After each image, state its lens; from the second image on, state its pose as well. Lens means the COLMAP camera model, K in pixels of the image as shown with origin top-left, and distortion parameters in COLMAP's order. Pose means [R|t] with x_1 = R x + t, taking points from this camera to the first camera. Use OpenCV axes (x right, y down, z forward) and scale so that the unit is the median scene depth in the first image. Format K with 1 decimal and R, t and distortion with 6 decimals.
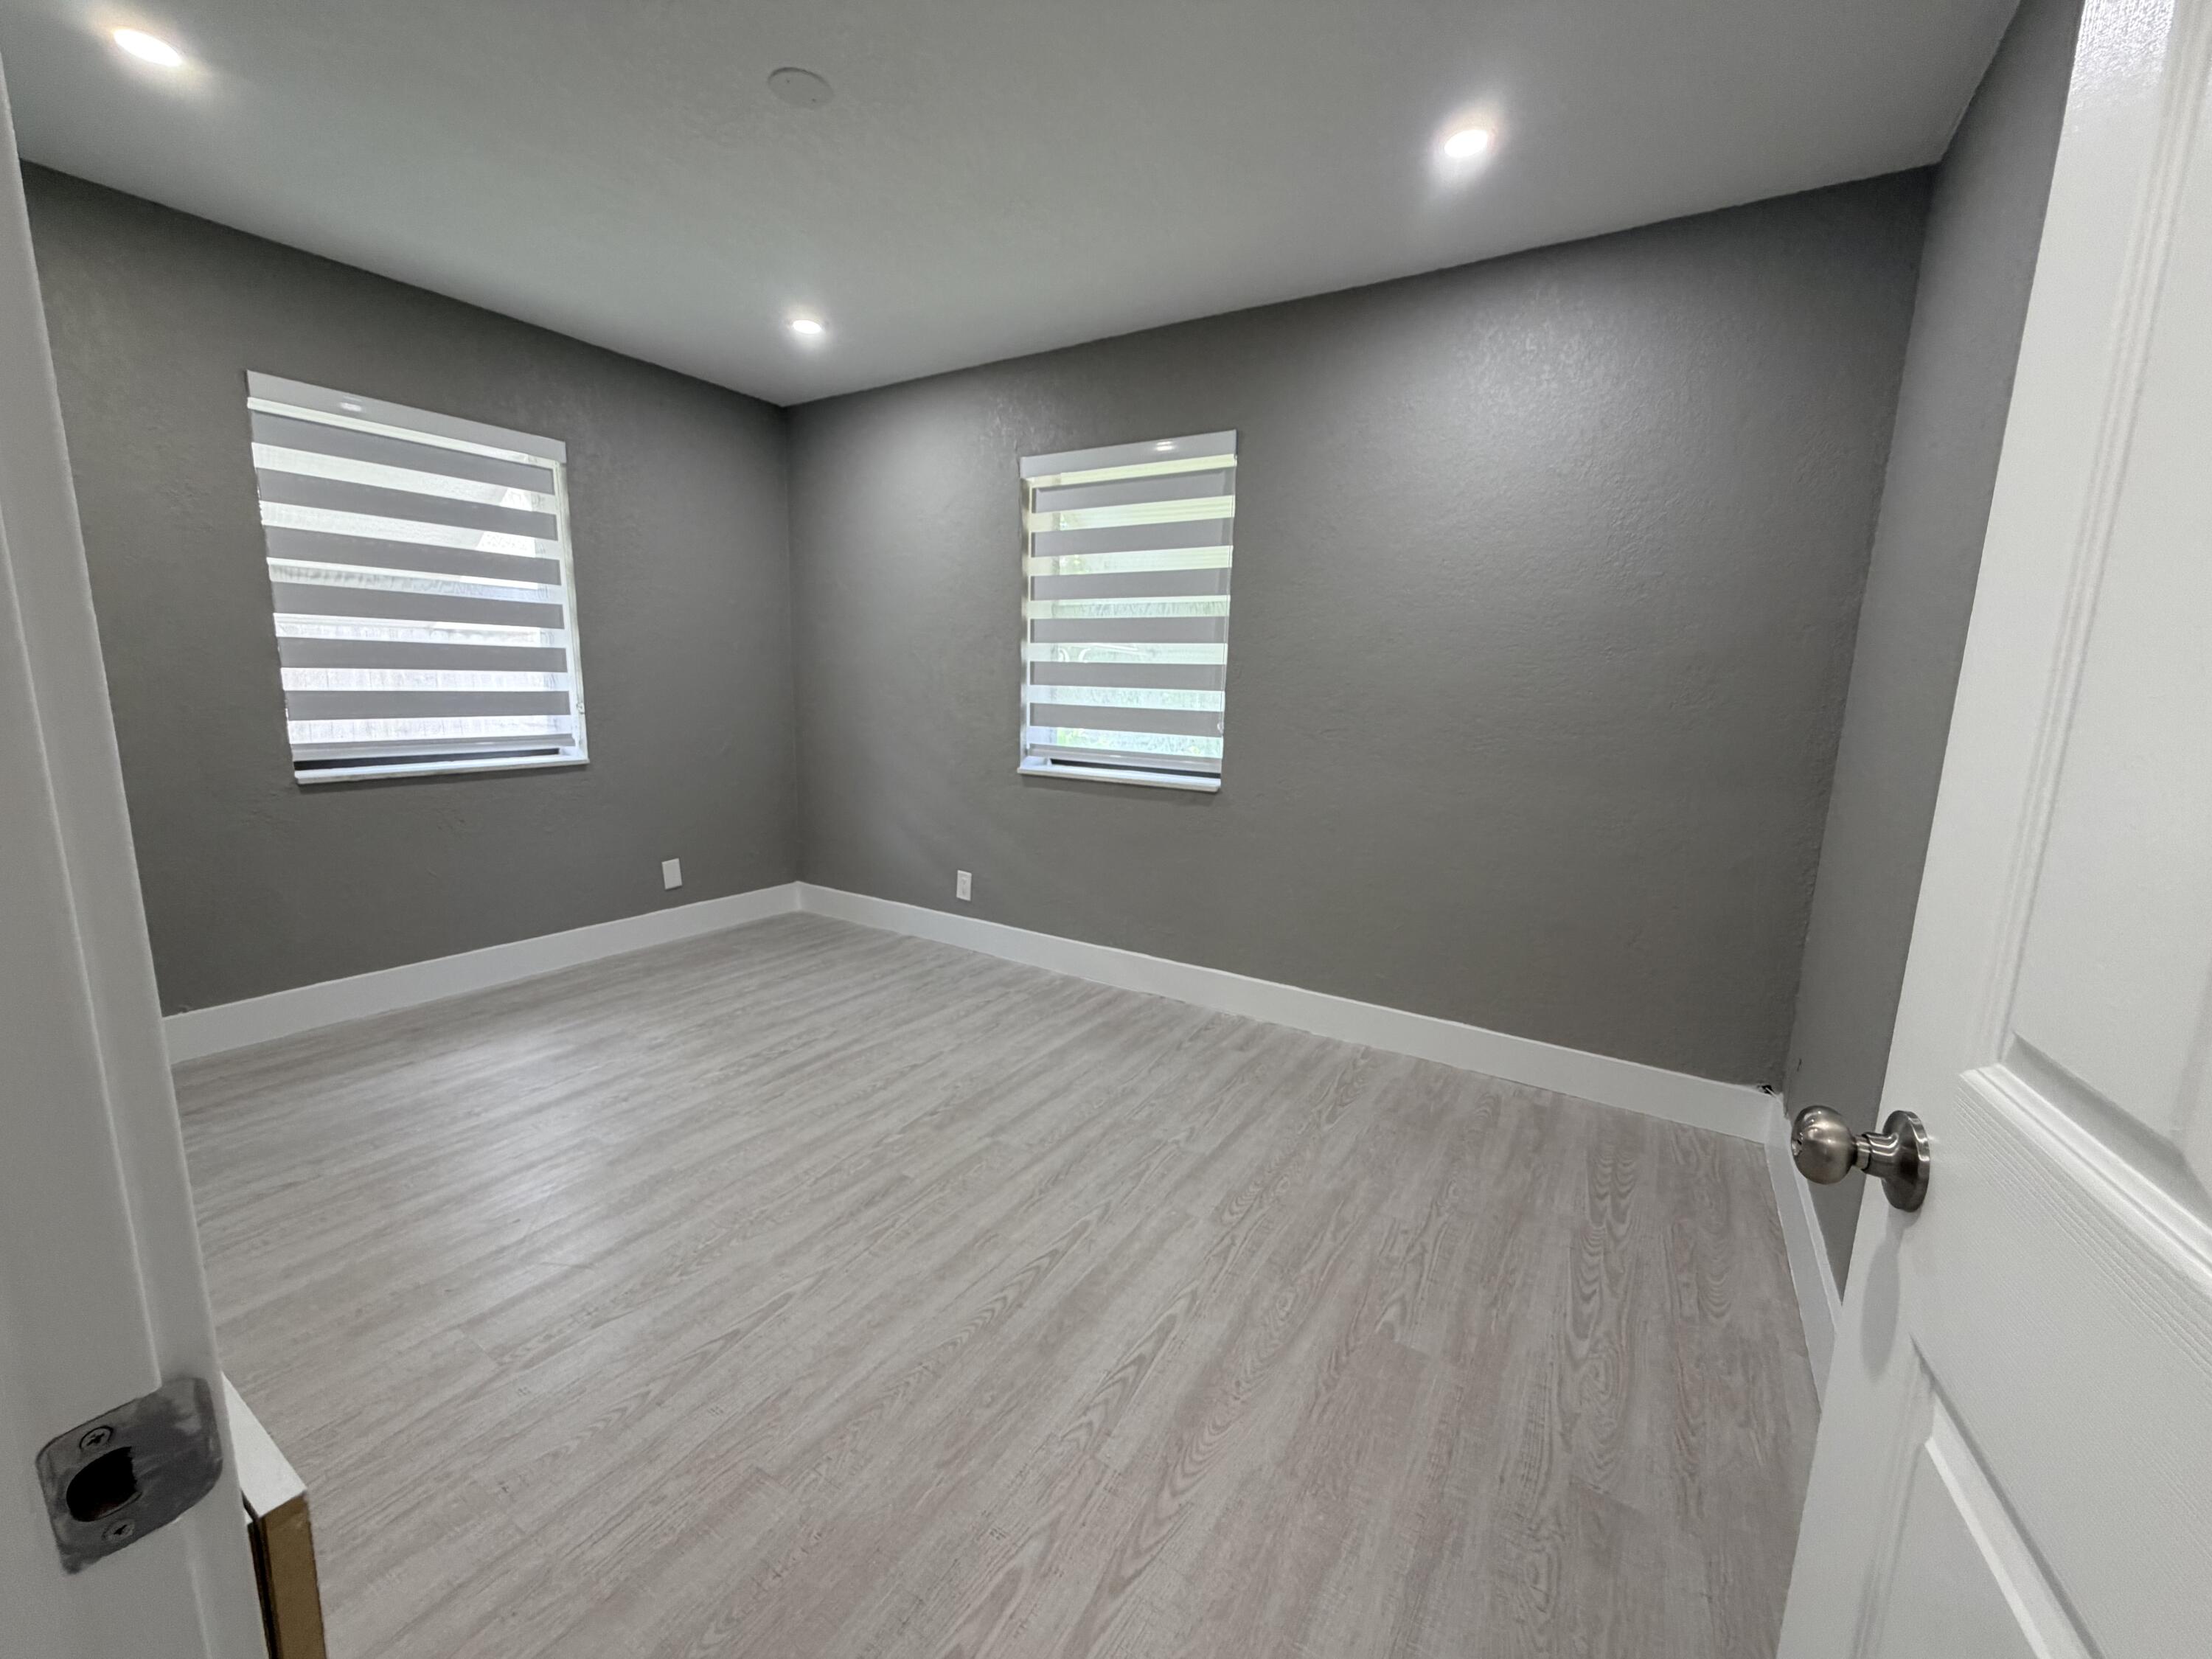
lens RADIAL K [[882.8, 0, 1101.8], [0, 882.8, 824.2], [0, 0, 1]] dist [0.001572, 0.000181]
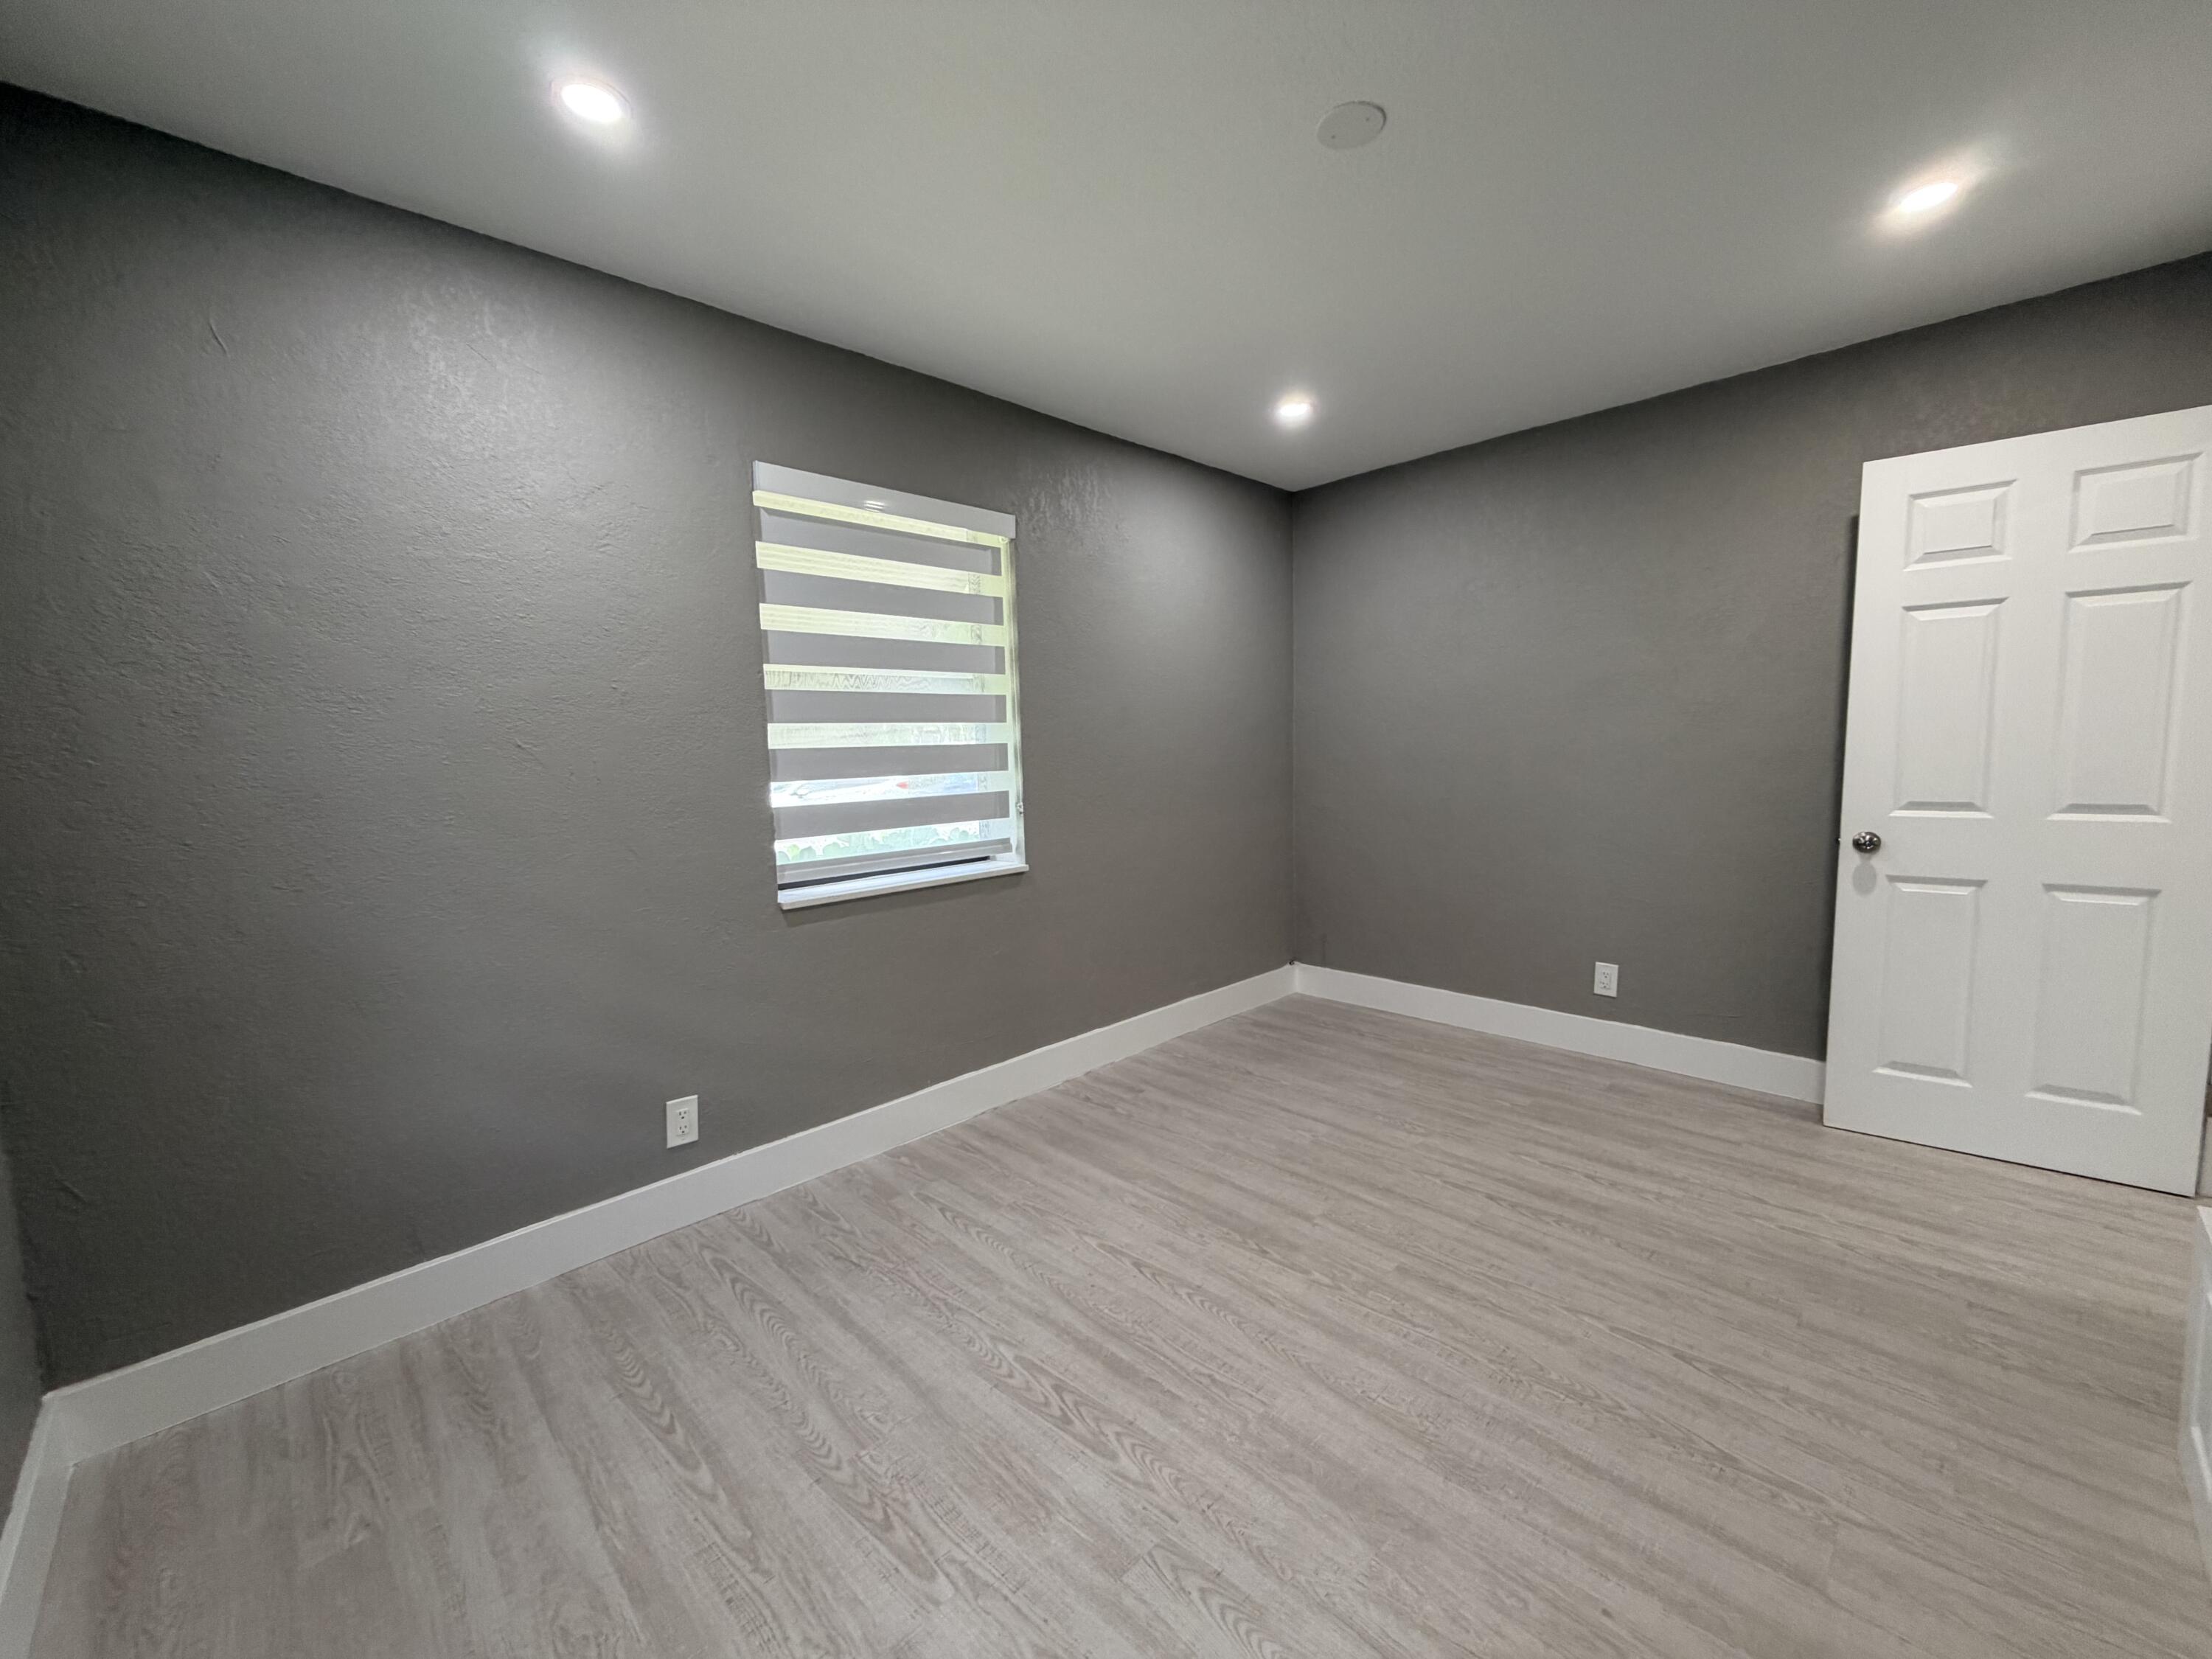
lens RADIAL K [[882.8, 0, 1101.8], [0, 882.8, 824.2], [0, 0, 1]] dist [0.001572, 0.000181]
pose [[0.223905, -0.123020, 0.966816, -0.957300], [0.190540, 0.978384, 0.080365, -0.180563], [-0.955804, 0.166223, 0.242506, 0.806730]]
